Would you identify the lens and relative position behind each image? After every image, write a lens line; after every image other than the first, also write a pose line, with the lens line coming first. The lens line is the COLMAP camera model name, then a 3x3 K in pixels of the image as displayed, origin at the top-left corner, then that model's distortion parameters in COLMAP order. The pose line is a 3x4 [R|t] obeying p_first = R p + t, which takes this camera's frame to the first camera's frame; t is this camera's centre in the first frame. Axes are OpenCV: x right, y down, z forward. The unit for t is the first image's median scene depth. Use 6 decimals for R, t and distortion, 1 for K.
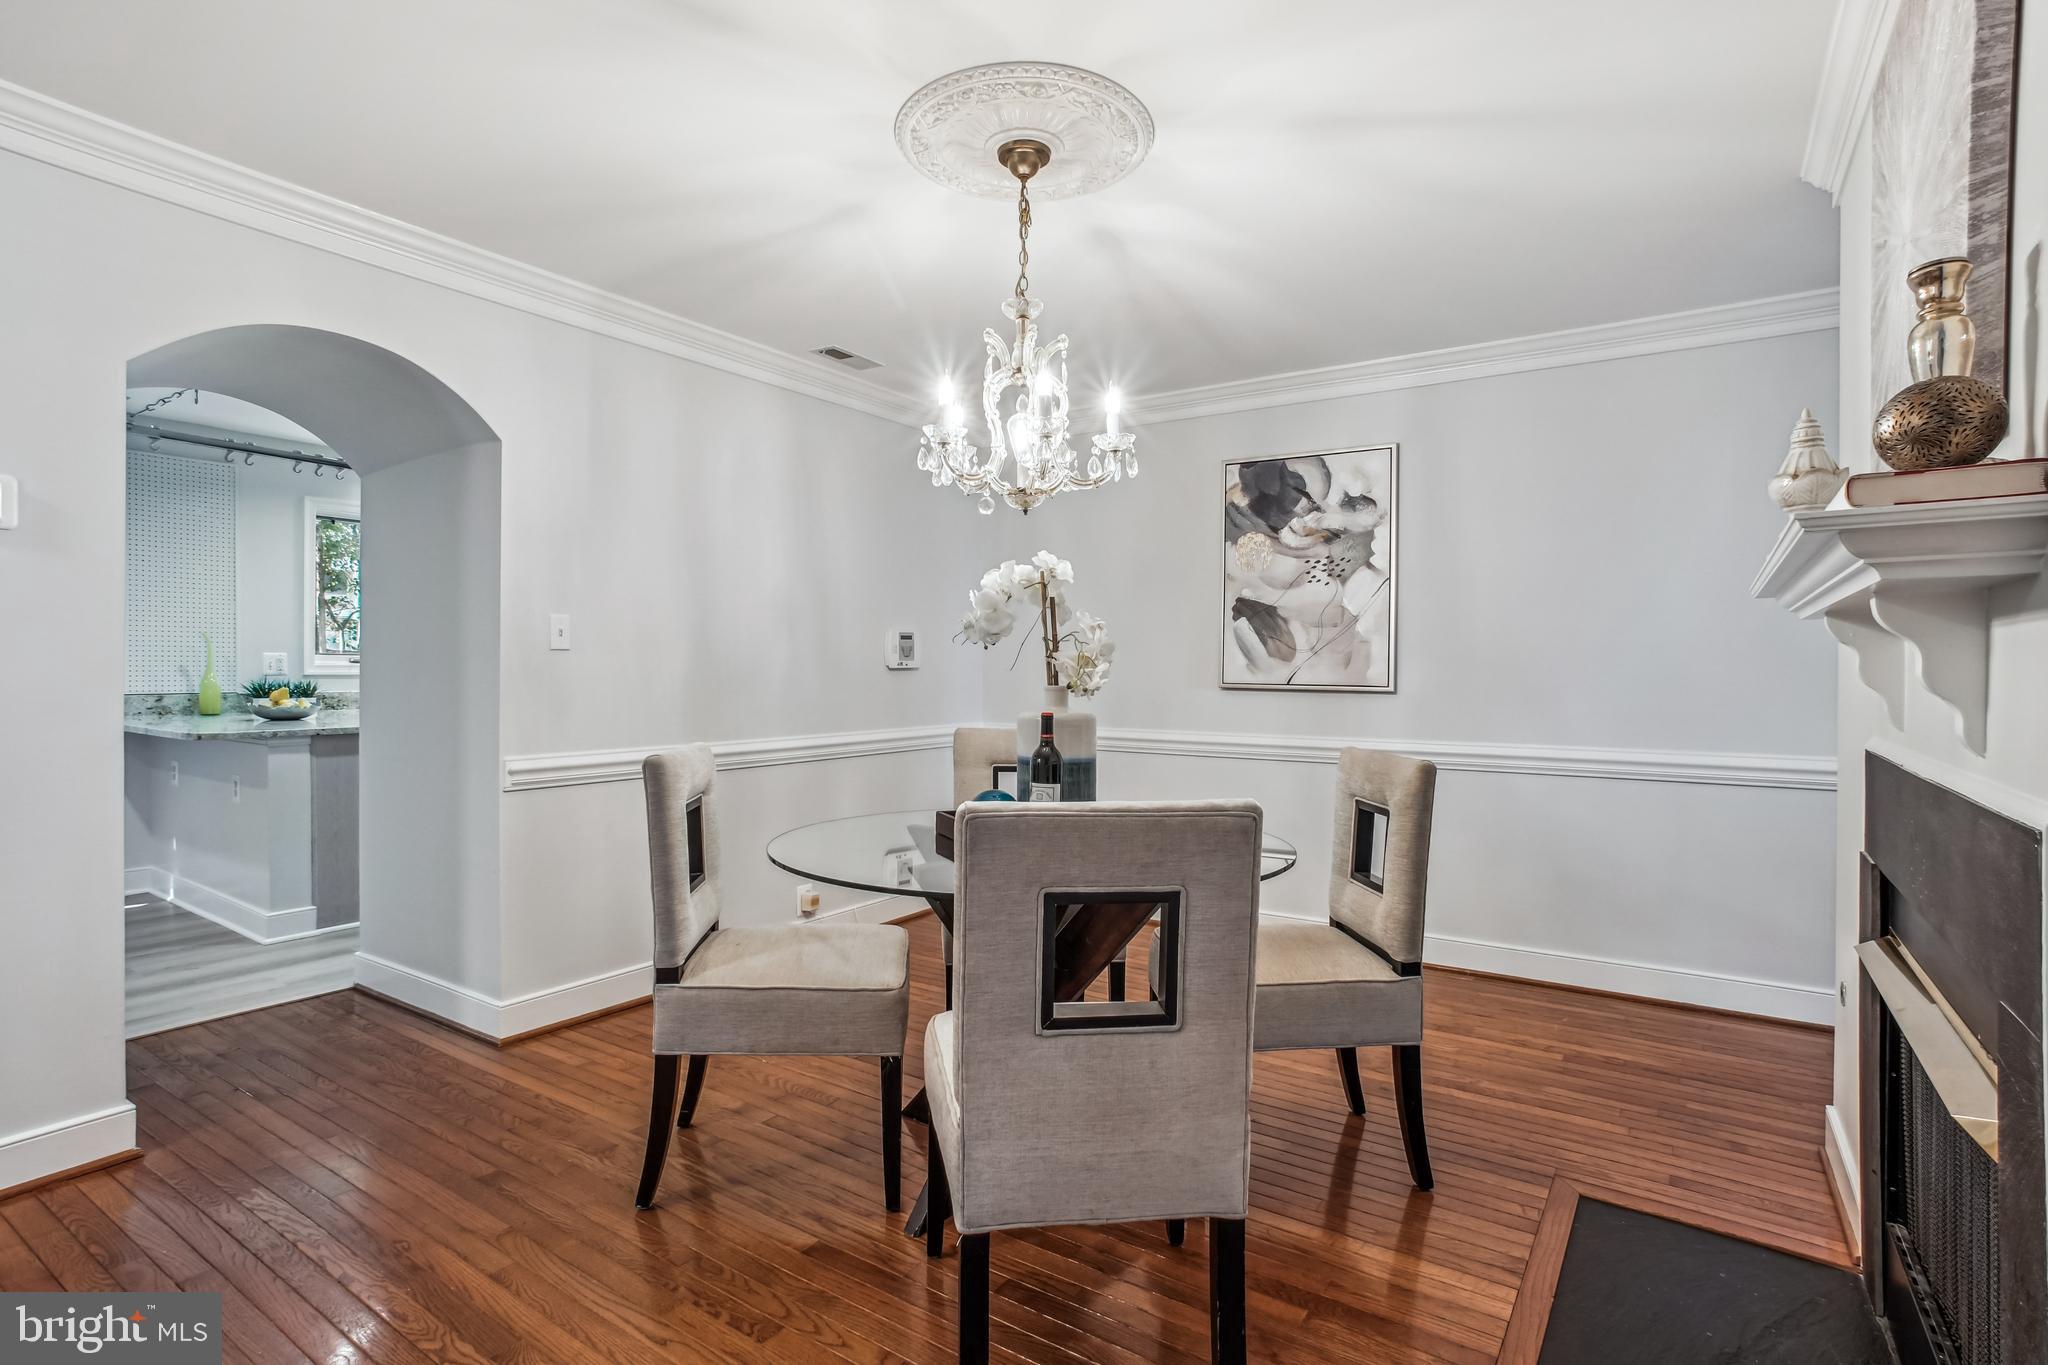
lens RADIAL K [[1008.6, 0, 1019.5], [0, 1008.6, 680.9], [0, 0, 1]] dist [-0.059392, 0.037482]
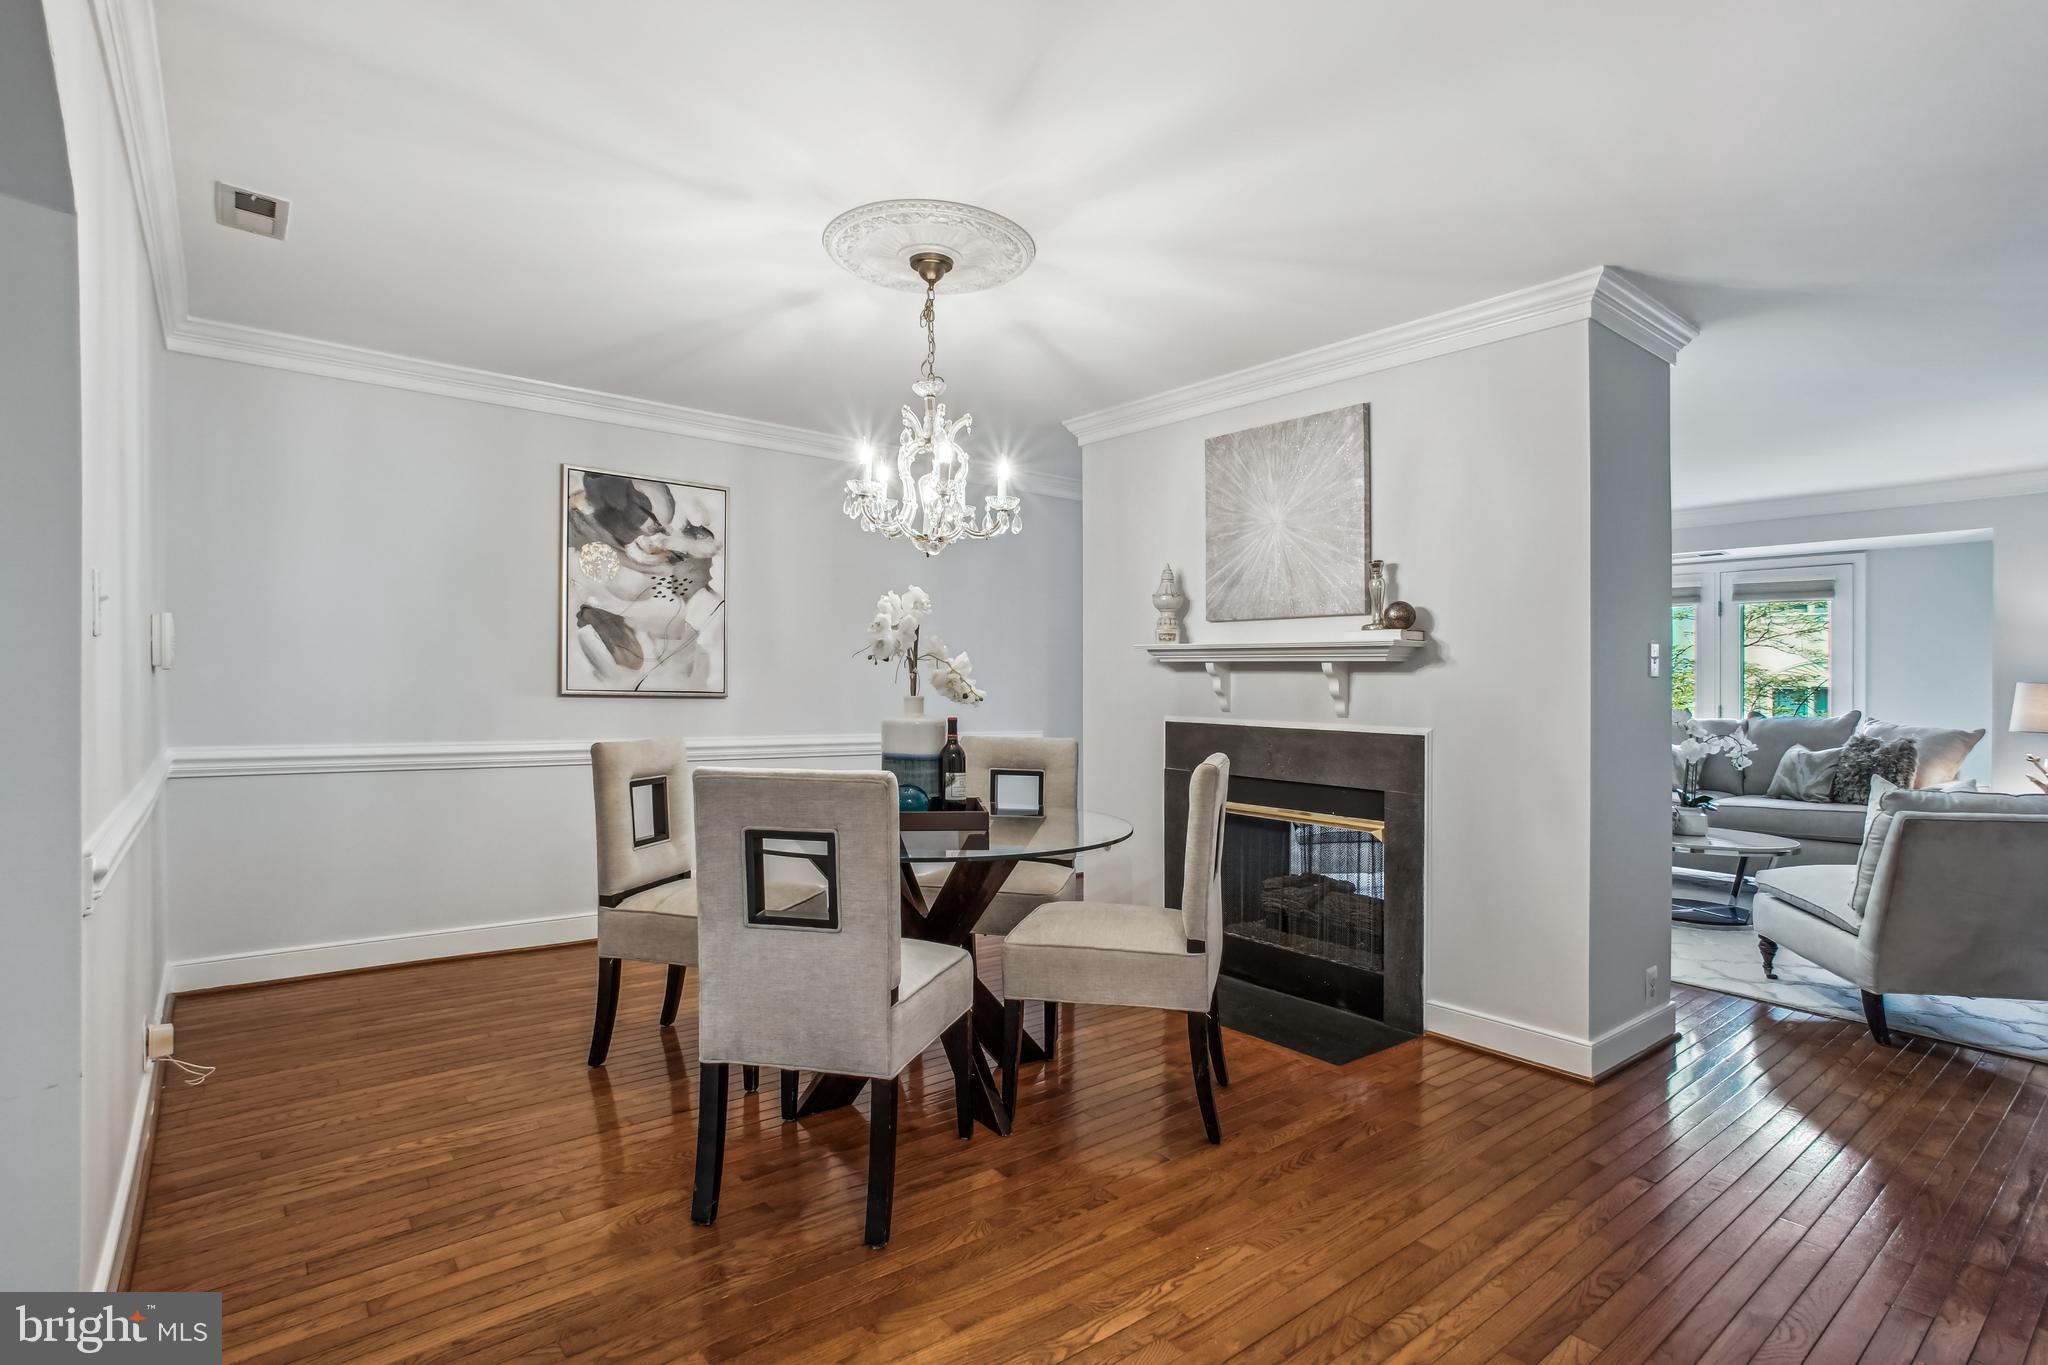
lens RADIAL K [[1017.6, 0, 1024.0], [0, 1017.6, 682.5], [0, 0, 1]] dist [0.000110, -0.000116]
pose [[0.293660, -0.001530, 0.955909, -0.653793], [-0.002060, 0.999995, 0.002233, -0.008746], [-0.955908, -0.002624, 0.293655, 0.292897]]
